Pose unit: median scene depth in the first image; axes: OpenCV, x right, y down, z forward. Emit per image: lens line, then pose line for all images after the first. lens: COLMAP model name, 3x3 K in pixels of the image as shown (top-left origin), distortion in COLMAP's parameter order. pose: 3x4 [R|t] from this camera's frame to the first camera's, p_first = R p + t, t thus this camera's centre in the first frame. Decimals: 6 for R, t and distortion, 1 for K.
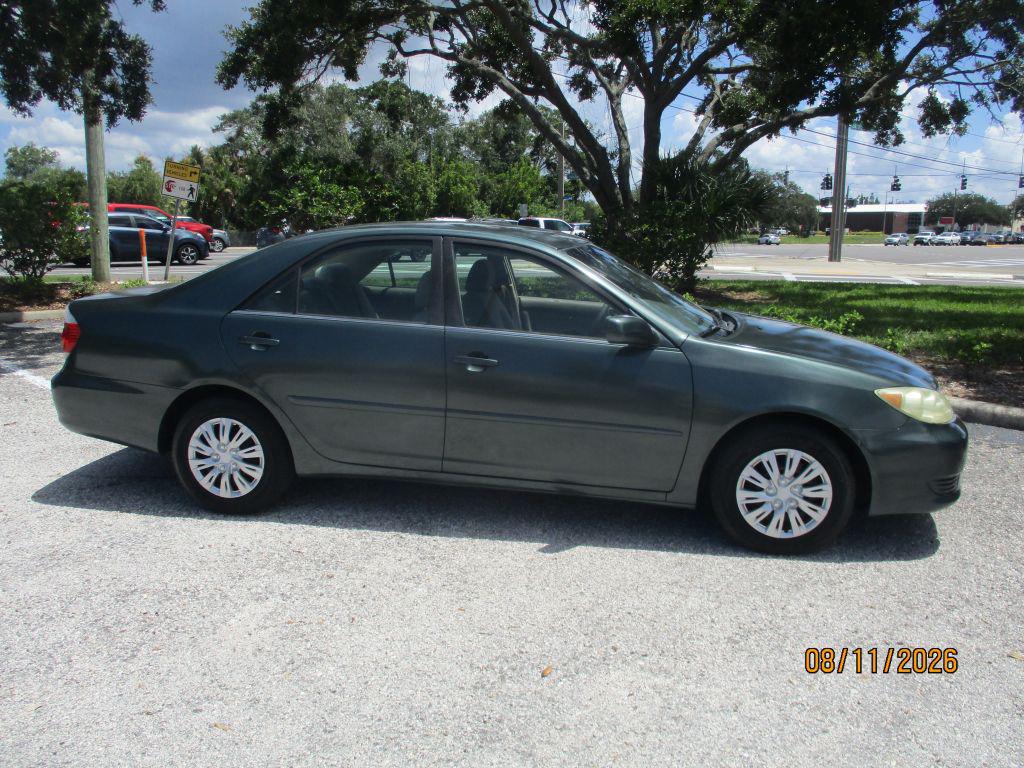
lens RADIAL K [[869.4, 0, 512.0], [0, 869.4, 384.0], [0, 0, 1]] dist [-0.003181, -0.010620]
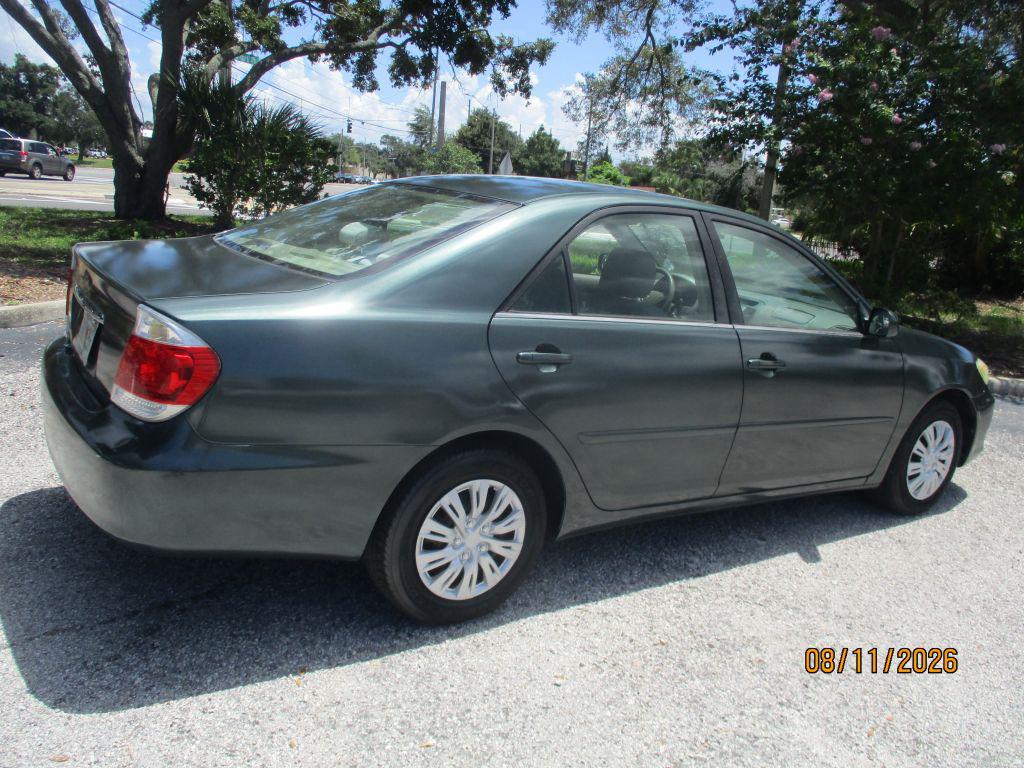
lens RADIAL K [[859.4, 0, 512.0], [0, 859.4, 384.0], [0, 0, 1]] dist [-0.004317, 0.005099]
pose [[0.726453, -0.101880, 0.679622, -0.172496], [0.044760, 0.993864, 0.101143, -0.021892], [-0.685757, -0.043055, 0.726556, 0.119725]]
